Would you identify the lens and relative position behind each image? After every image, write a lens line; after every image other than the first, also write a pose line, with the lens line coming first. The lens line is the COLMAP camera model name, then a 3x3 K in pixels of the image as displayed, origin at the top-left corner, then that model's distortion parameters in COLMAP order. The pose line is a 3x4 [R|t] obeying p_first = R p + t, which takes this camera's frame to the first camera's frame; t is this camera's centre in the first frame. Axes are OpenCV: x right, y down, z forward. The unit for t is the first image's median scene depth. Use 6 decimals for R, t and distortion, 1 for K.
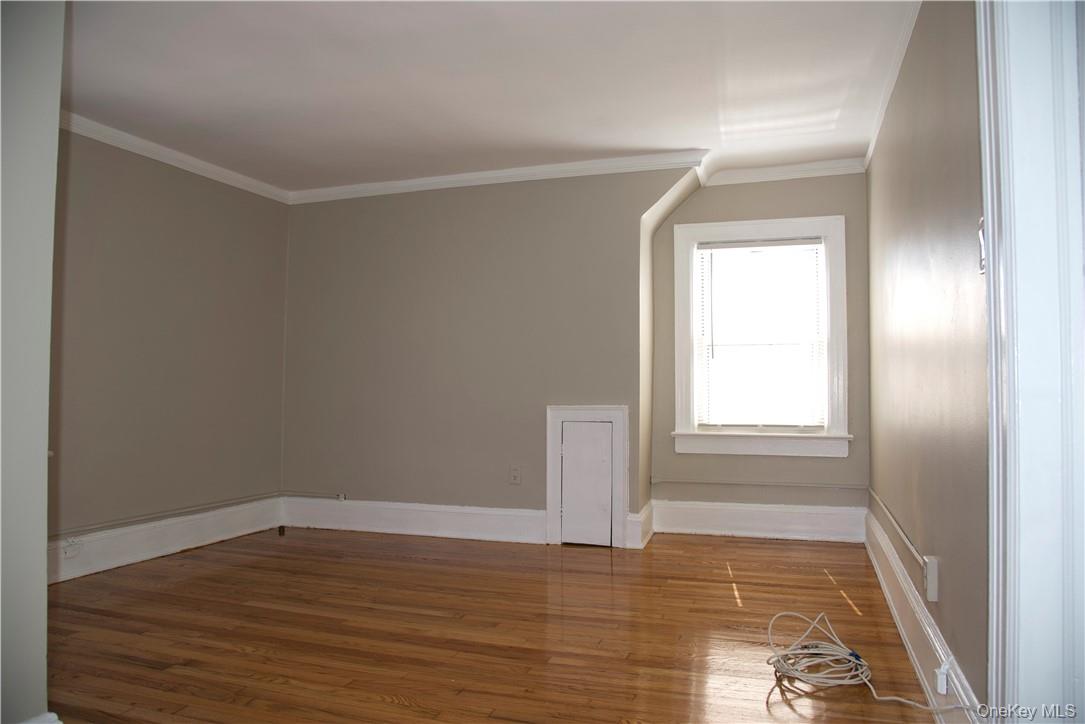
lens RADIAL K [[737.8, 0, 545.9], [0, 737.8, 363.4], [0, 0, 1]] dist [-0.115288, 0.050134]
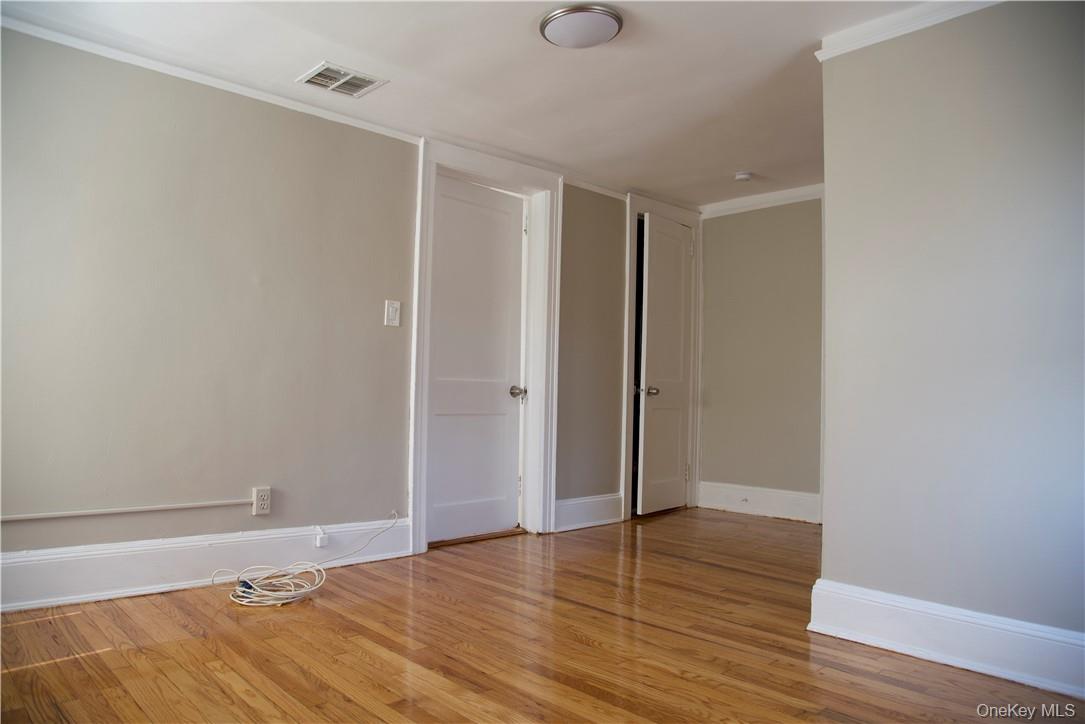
lens RADIAL K [[737.8, 0, 545.9], [0, 737.8, 363.4], [0, 0, 1]] dist [-0.115288, 0.050134]
pose [[-0.877282, -0.002518, 0.479968, -0.574533], [-0.038847, 0.997078, -0.065773, 0.078442], [-0.478400, -0.076347, -0.874817, 1.698747]]
